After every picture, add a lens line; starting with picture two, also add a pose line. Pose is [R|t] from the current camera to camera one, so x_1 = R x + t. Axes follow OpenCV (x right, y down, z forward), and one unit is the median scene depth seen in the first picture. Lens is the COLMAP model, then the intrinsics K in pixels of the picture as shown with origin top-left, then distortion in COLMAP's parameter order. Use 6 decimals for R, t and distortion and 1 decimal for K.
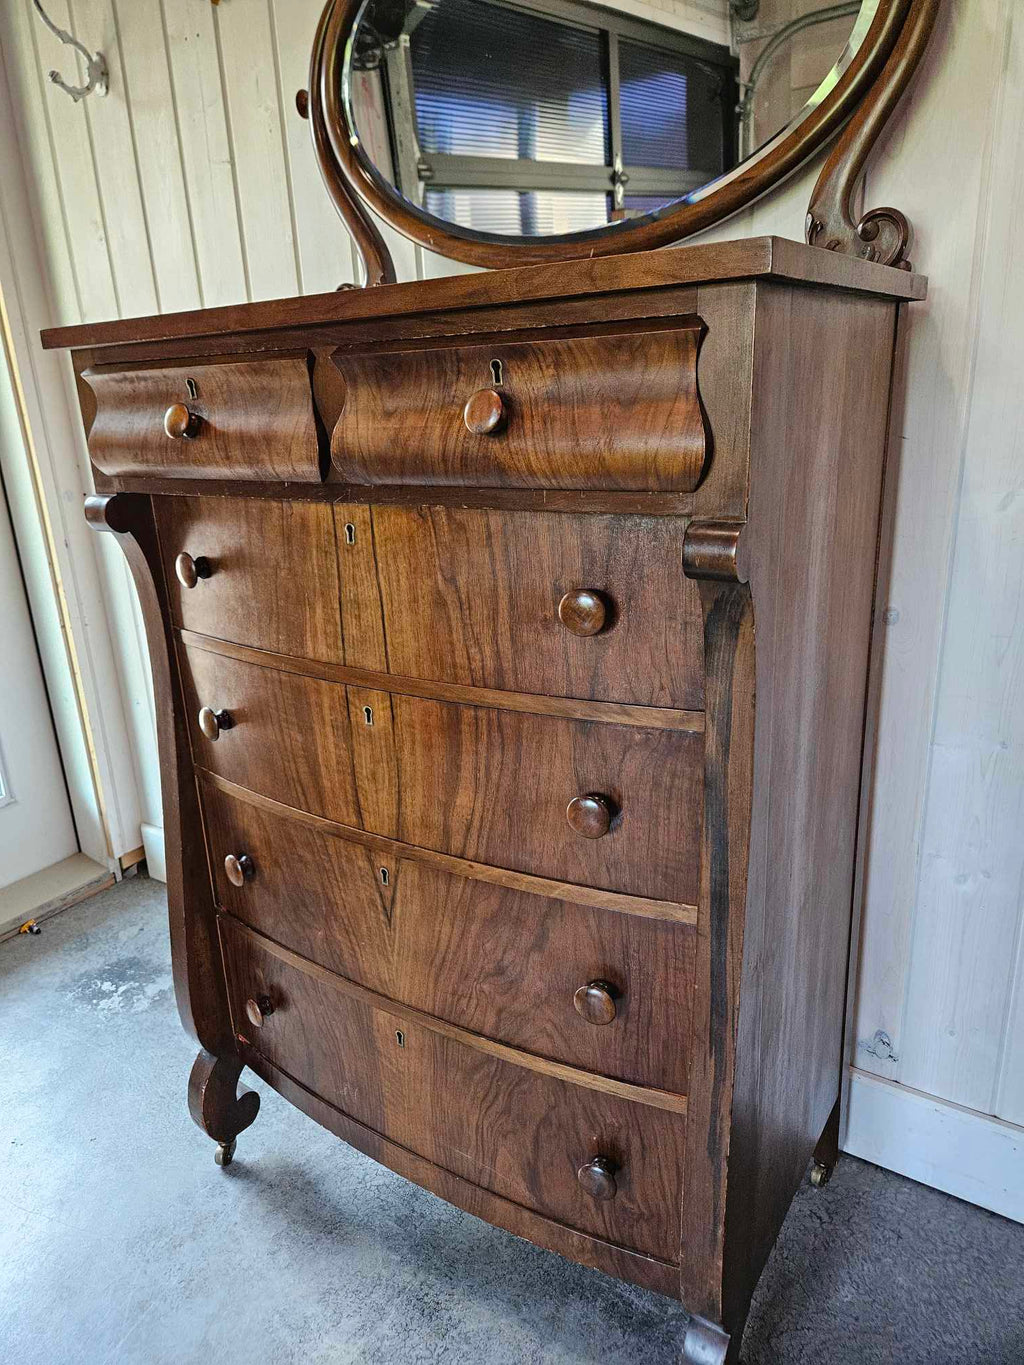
lens RADIAL K [[926.0, 0, 495.2], [0, 926.0, 672.1], [0, 0, 1]] dist [0.064713, -0.055858]
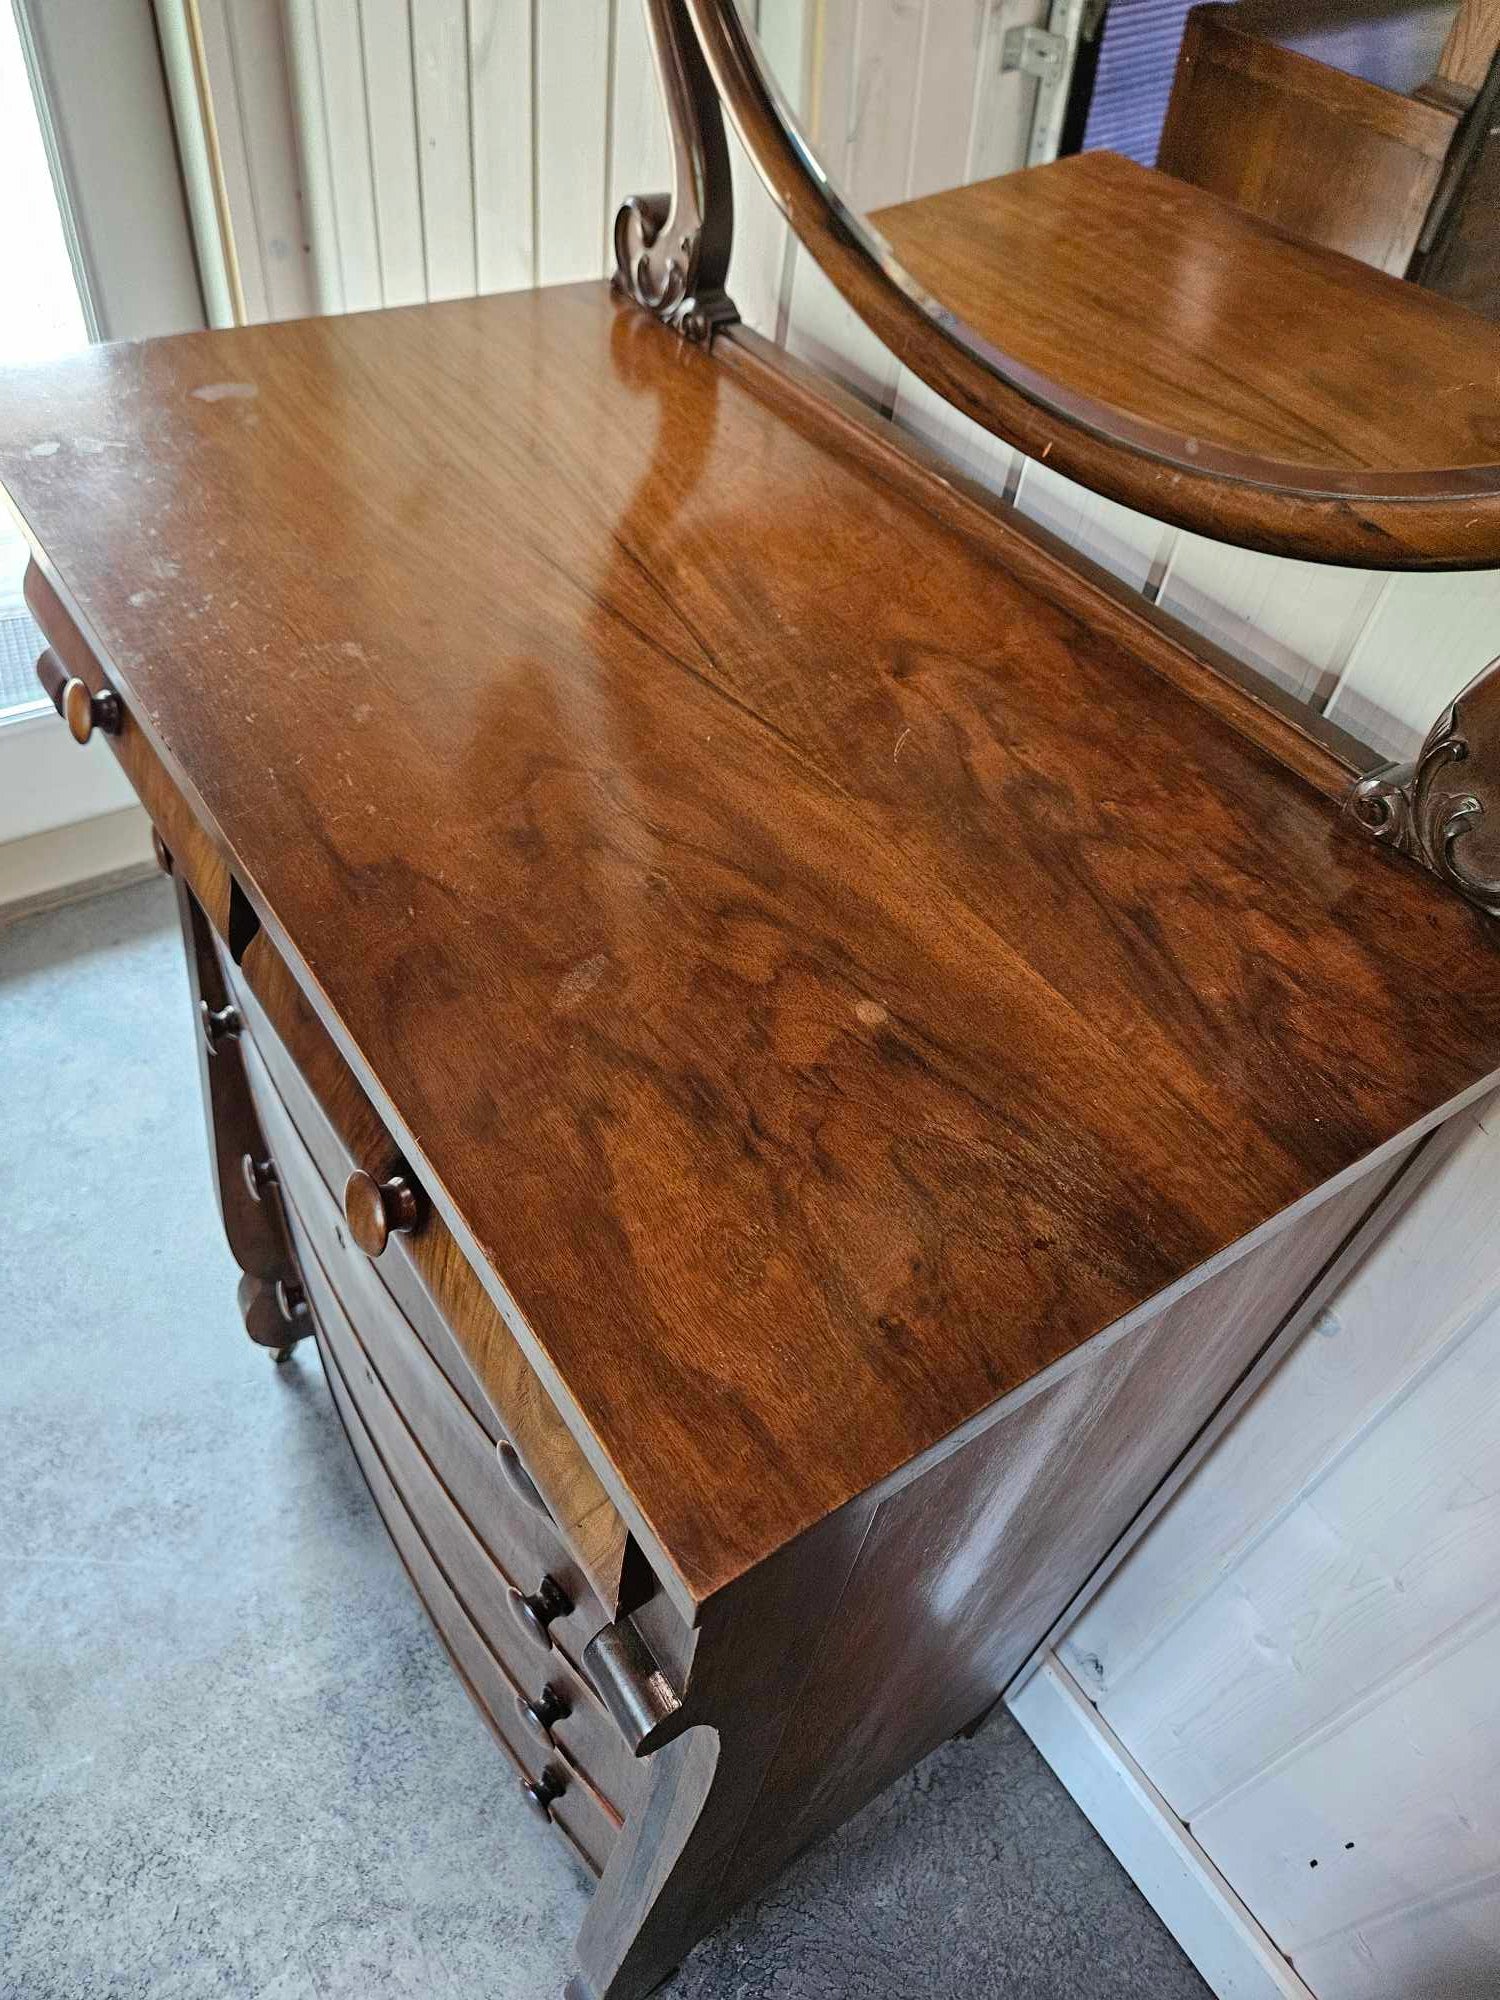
lens RADIAL K [[1356.7, 0, 749.1], [0, 1356.7, 980.4], [0, 0, 1]] dist [0.064713, -0.055858]
pose [[0.920739, 0.364082, -0.140302, 0.167295], [-0.253452, 0.831476, 0.494379, -0.563777], [0.296652, -0.419634, 0.857849, 0.327794]]
